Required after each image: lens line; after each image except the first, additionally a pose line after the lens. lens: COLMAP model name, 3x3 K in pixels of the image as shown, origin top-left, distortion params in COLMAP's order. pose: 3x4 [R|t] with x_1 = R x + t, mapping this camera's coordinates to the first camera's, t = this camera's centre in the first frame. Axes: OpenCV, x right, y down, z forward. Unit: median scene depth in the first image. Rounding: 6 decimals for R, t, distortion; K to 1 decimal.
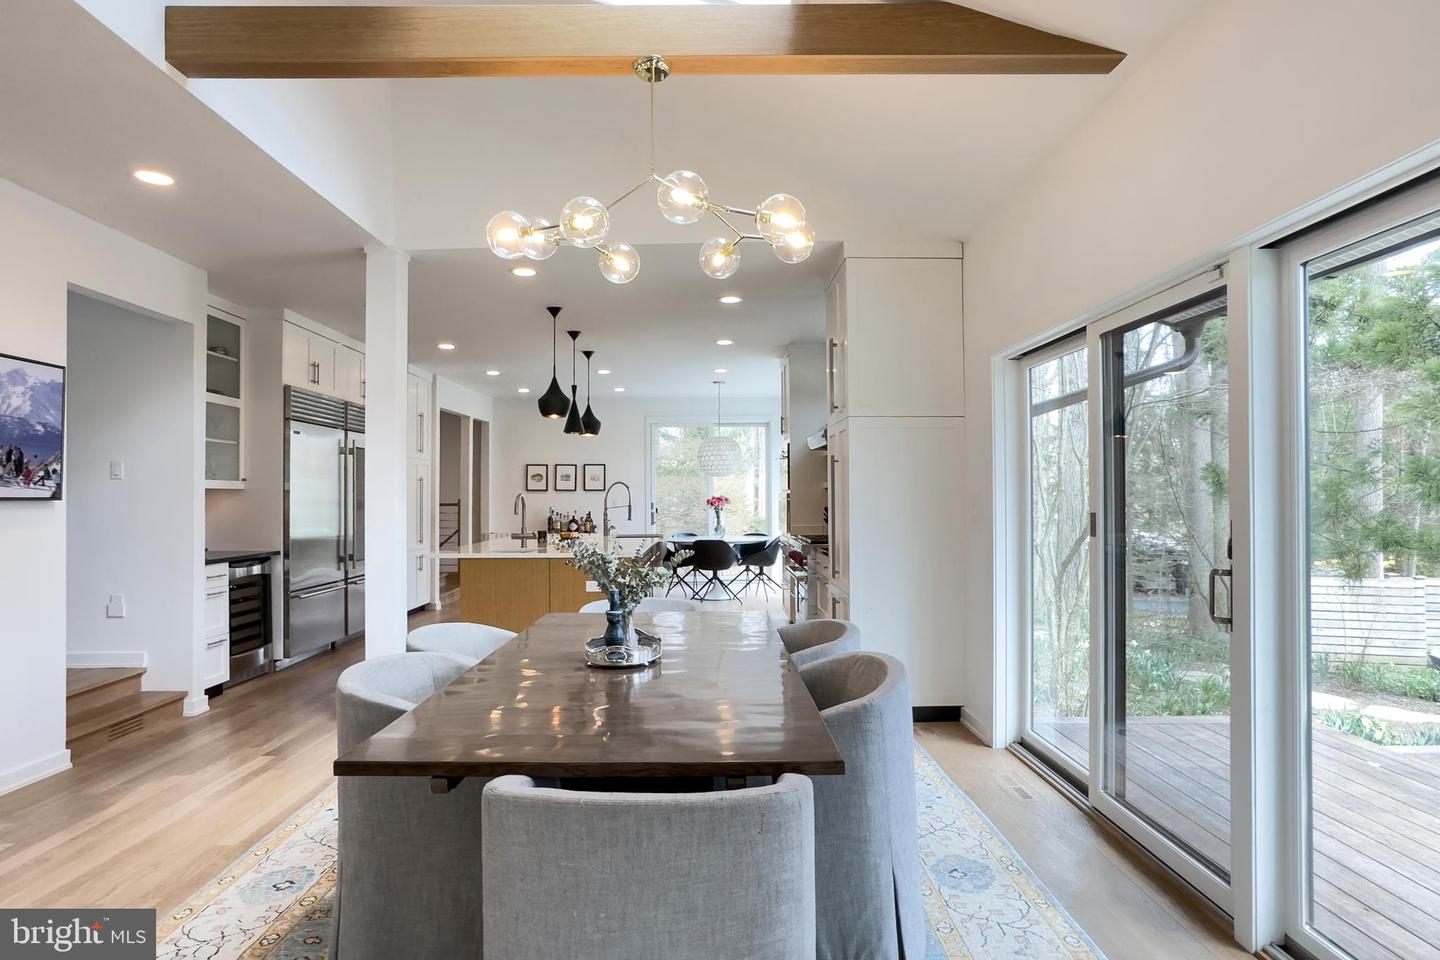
lens RADIAL K [[815.0, 0, 720.0], [0, 815.0, 480.0], [0, 0, 1]] dist [-0.002325, -0.000064]
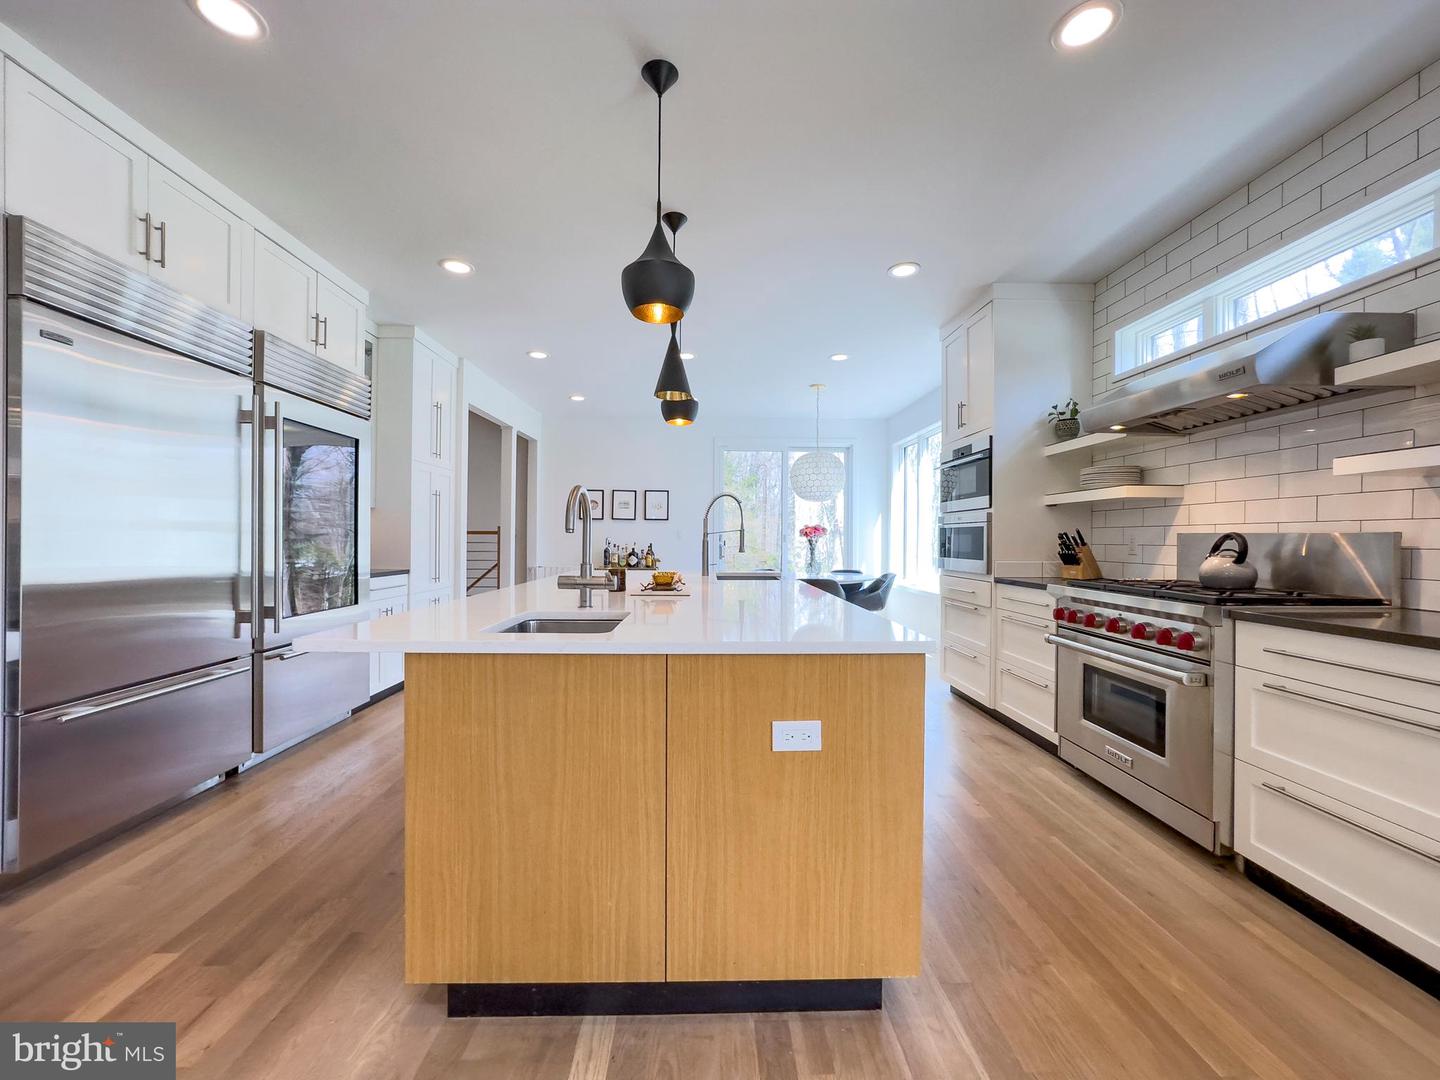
lens RADIAL K [[591.2, 0, 720.0], [0, 591.2, 540.0], [0, 0, 1]] dist [0.000241, -0.000039]
pose [[0.999911, 0.010878, 0.007748, -0.101729], [-0.011047, 0.999696, 0.022029, 0.022613], [-0.007506, -0.022113, 0.999727, 0.404788]]
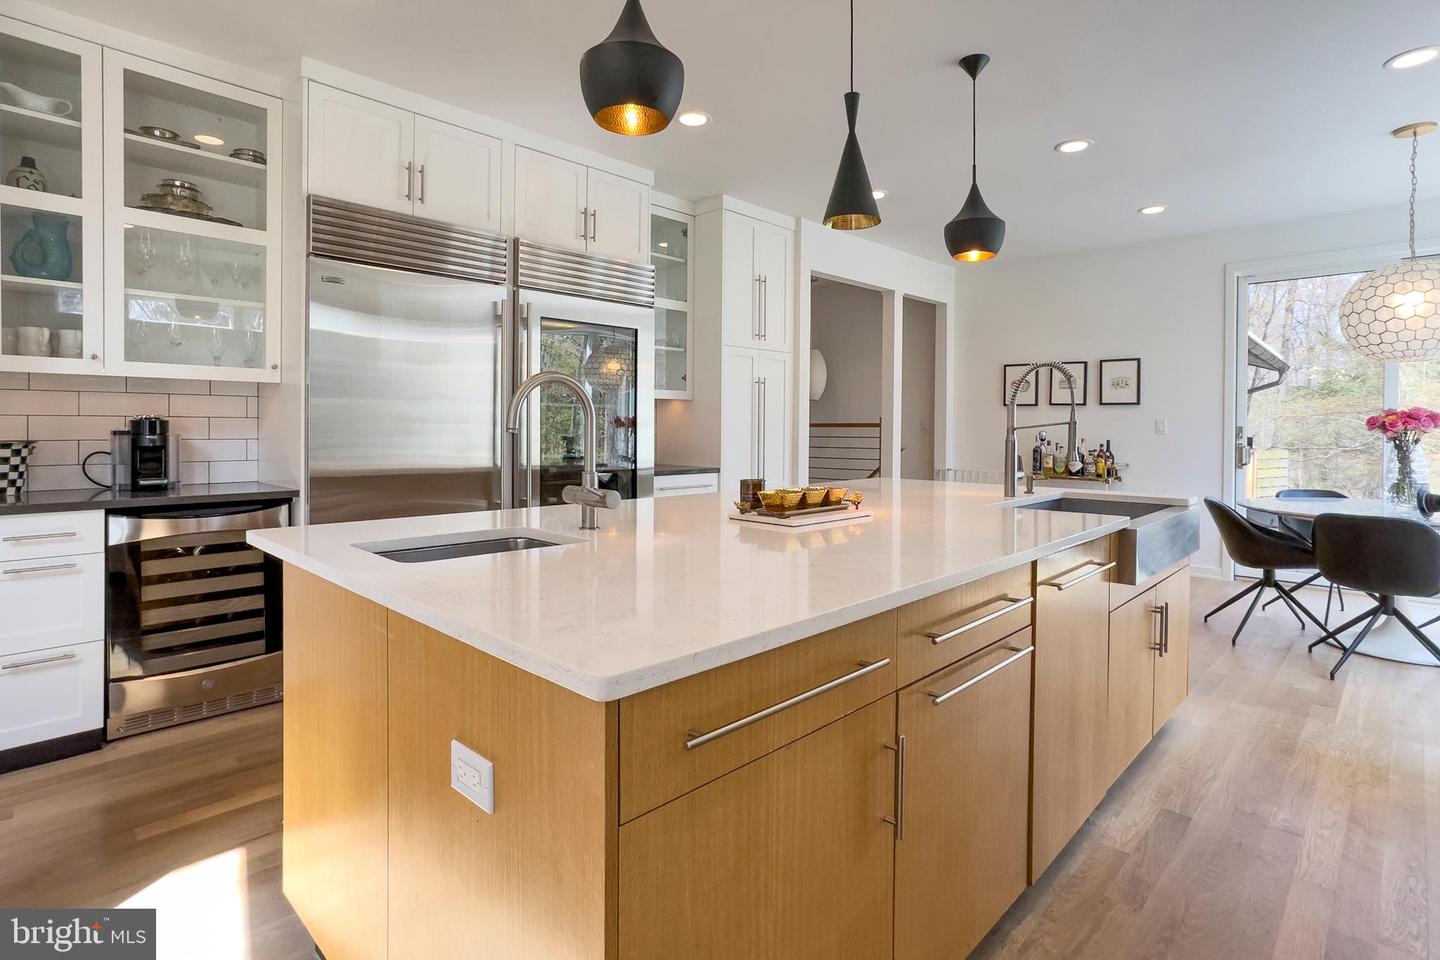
lens RADIAL K [[733.4, 0, 720.3], [0, 733.4, 430.5], [0, 0, 1]] dist [-0.019890, 0.000833]
pose [[0.705084, 0.012964, -0.709006, 0.012840], [0.004882, 0.999720, 0.023135, 0.020743], [0.709107, -0.019773, 0.704823, 0.499531]]
